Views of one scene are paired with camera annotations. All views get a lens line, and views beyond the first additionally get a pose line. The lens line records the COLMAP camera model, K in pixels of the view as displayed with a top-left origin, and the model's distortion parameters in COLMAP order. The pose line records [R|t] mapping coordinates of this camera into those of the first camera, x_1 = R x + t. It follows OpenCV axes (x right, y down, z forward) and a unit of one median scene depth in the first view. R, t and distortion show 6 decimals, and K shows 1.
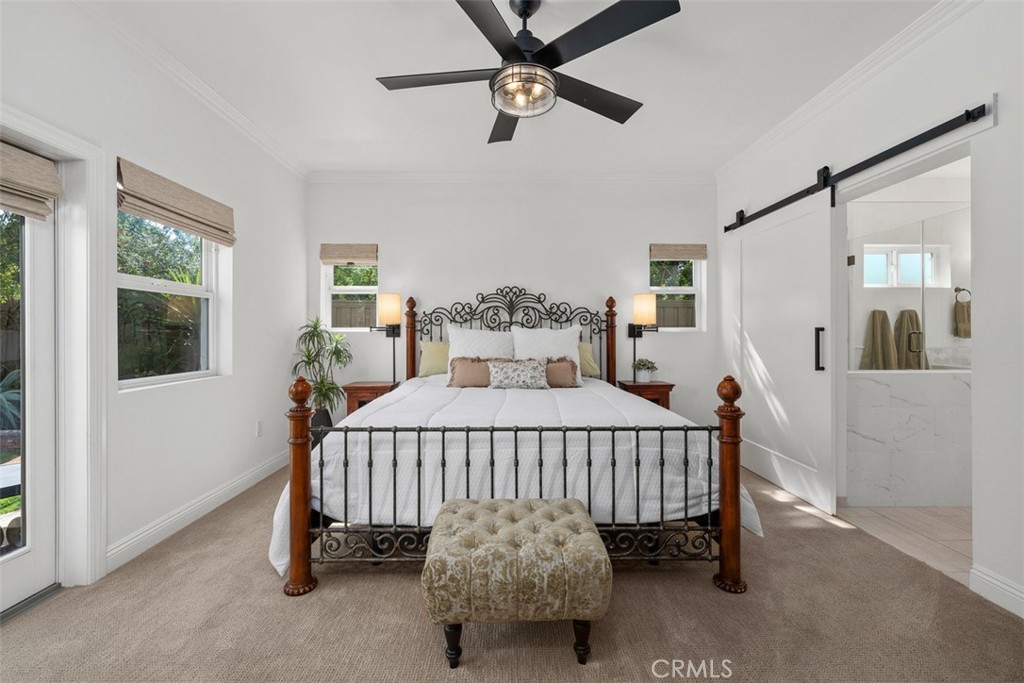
lens RADIAL K [[414.7, 0, 510.1], [0, 414.7, 338.5], [0, 0, 1]] dist [-0.000906, -0.000255]
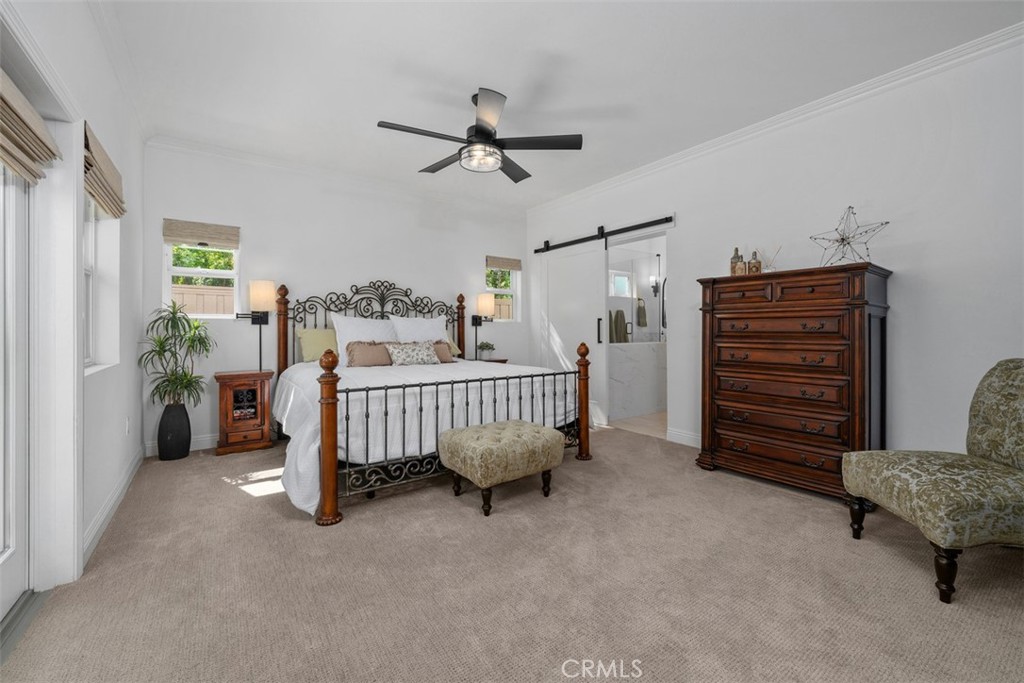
lens RADIAL K [[419.9, 0, 514.2], [0, 419.9, 333.8], [0, 0, 1]] dist [-0.000832, -0.000398]
pose [[0.824526, -0.006229, 0.565790, -0.357028], [0.007509, 0.999972, 0.000067, 0.023533], [-0.565775, 0.004194, 0.824549, -0.161030]]
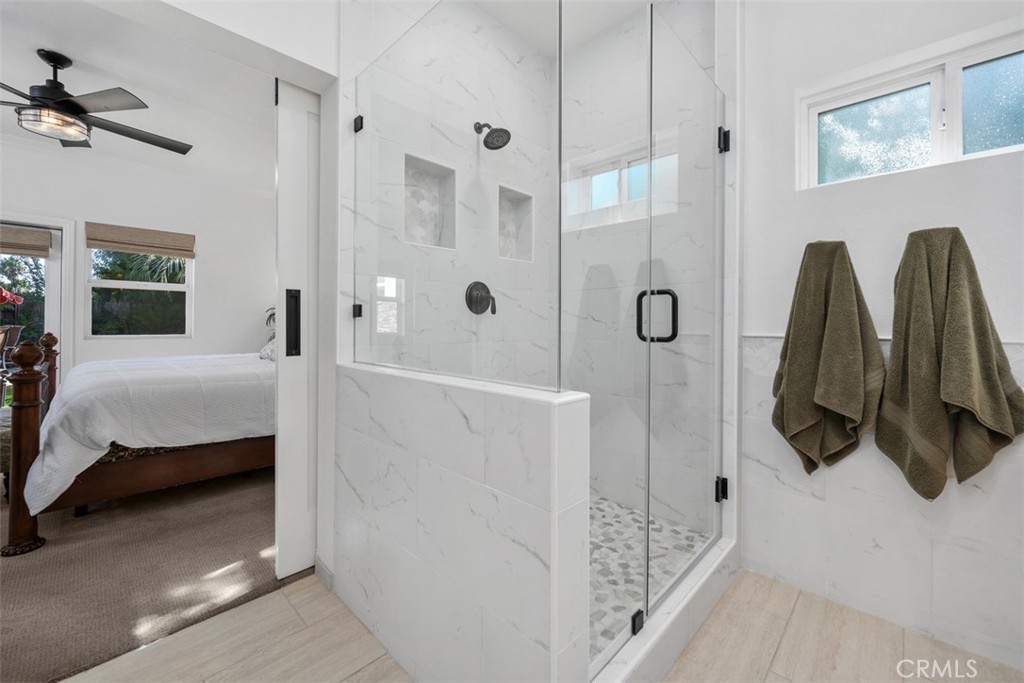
lens RADIAL K [[415.3, 0, 510.8], [0, 415.3, 320.9], [0, 0, 1]] dist [-0.000178, 0.000326]
pose [[0.709851, 0.002893, -0.704346, 0.947541], [-0.016871, 0.999774, -0.012896, 0.015740], [0.704150, 0.021038, 0.709740, 0.503845]]
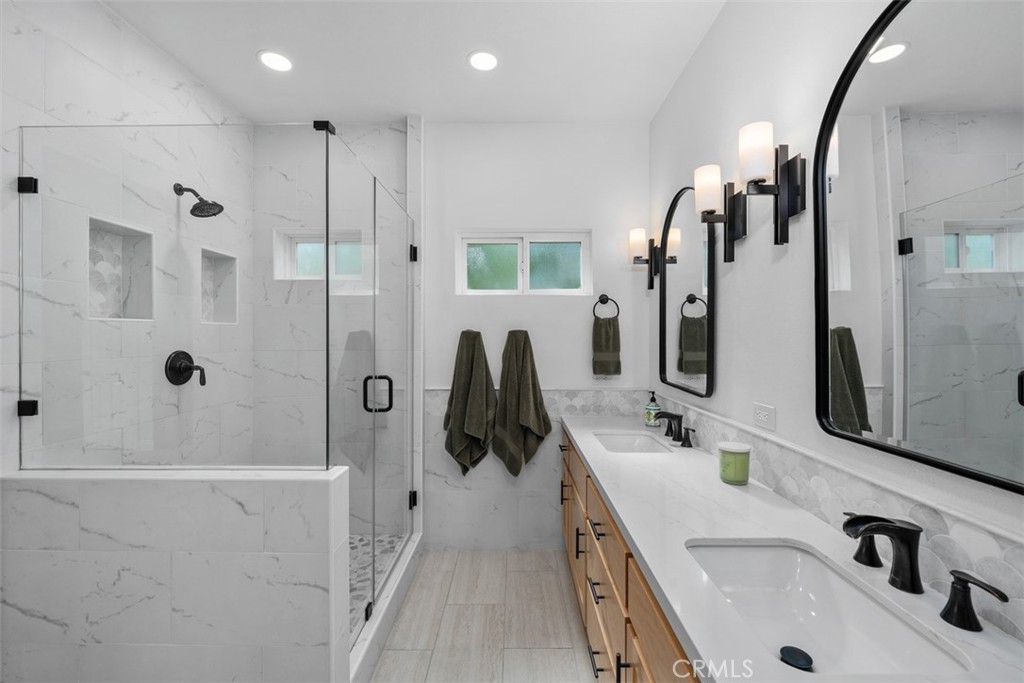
lens RADIAL K [[419.9, 0, 514.2], [0, 419.9, 333.8], [0, 0, 1]] dist [-0.000832, -0.000398]
pose [[0.999789, -0.000151, -0.020534, 0.961589], [-0.000200, 0.999854, -0.017099, -0.052647], [0.020533, 0.017099, 0.999643, 0.347989]]
